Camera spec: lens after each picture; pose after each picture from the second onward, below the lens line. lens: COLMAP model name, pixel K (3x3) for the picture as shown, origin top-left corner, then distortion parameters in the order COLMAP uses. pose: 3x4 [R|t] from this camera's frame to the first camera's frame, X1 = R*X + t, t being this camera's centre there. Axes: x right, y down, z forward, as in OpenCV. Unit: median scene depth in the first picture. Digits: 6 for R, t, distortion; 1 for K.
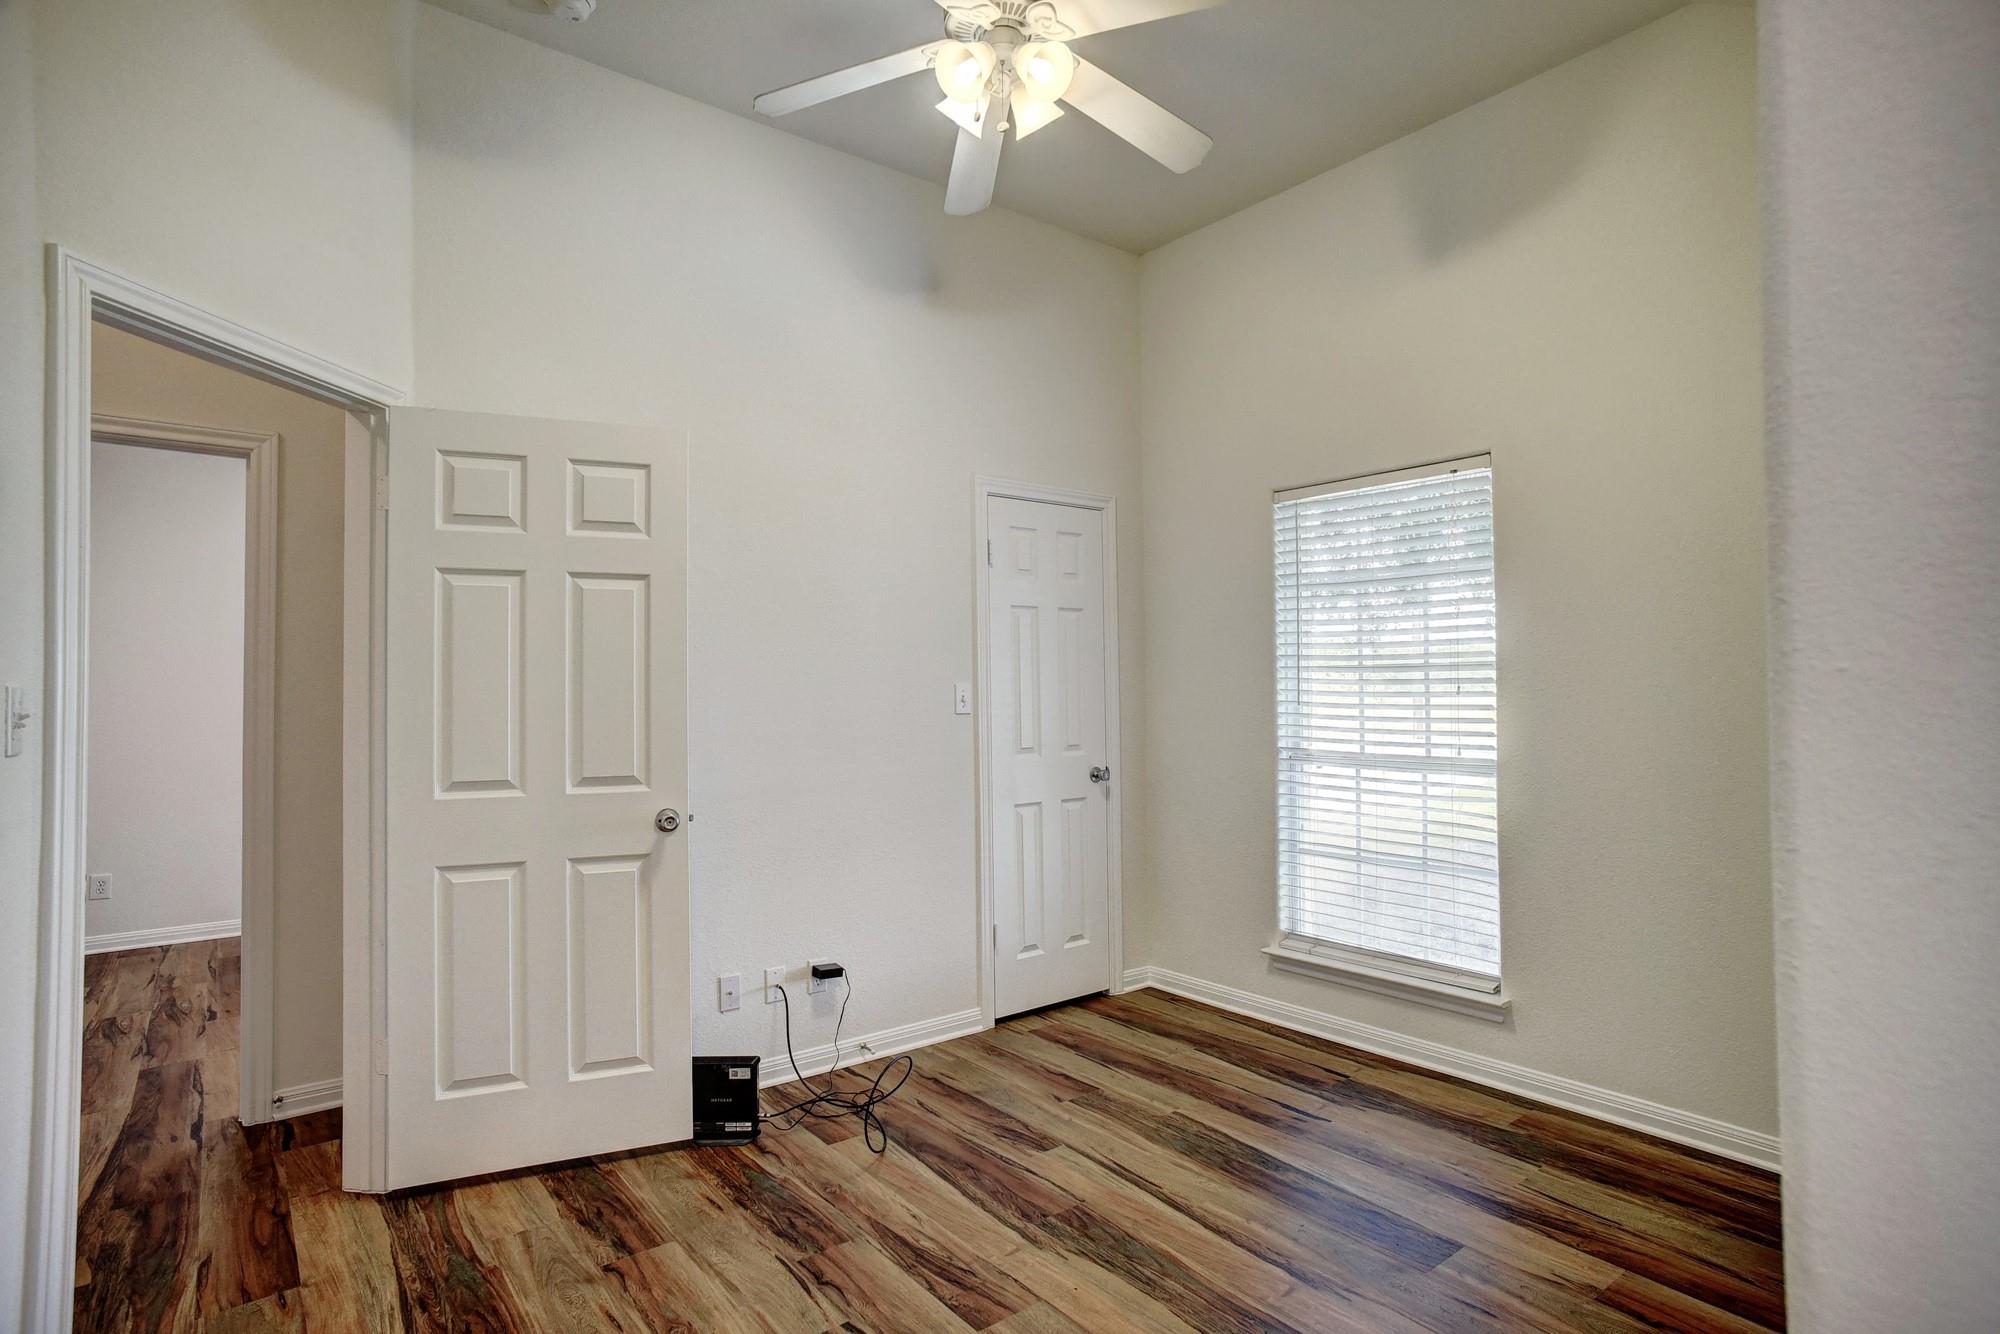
lens RADIAL K [[1019.2, 0, 1011.4], [0, 1019.2, 666.3], [0, 0, 1]] dist [-0.018229, 0.005752]
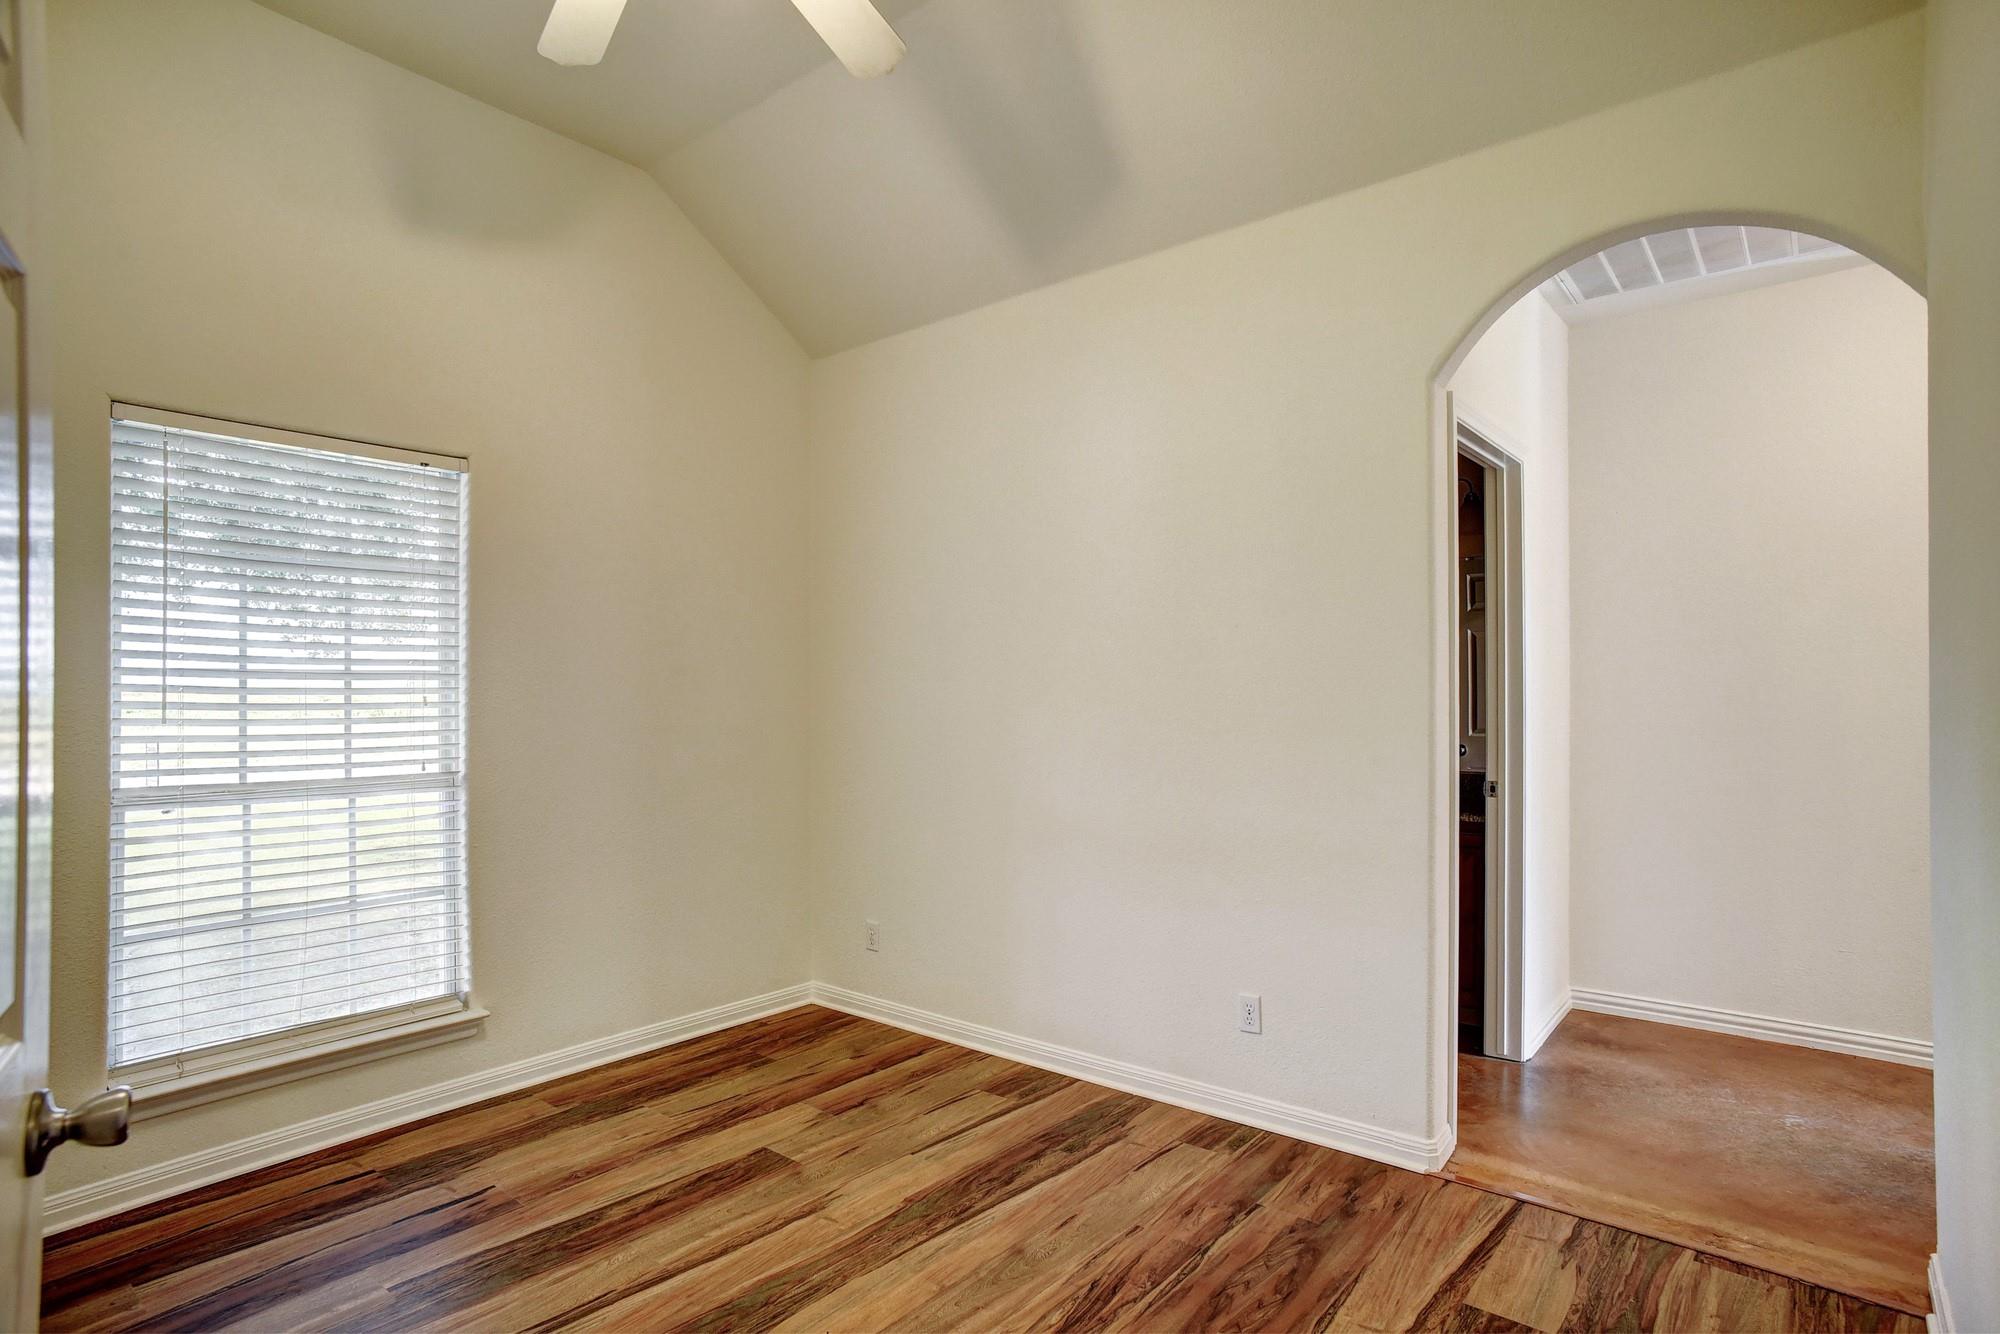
lens RADIAL K [[1019.2, 0, 998.2], [0, 1019.2, 679.3], [0, 0, 1]] dist [-0.018229, 0.005752]
pose [[-0.192064, 0.027238, 0.981004, -0.611581], [-0.011217, 0.999489, -0.029948, 0.027694], [-0.981318, -0.016756, -0.191661, 0.707155]]
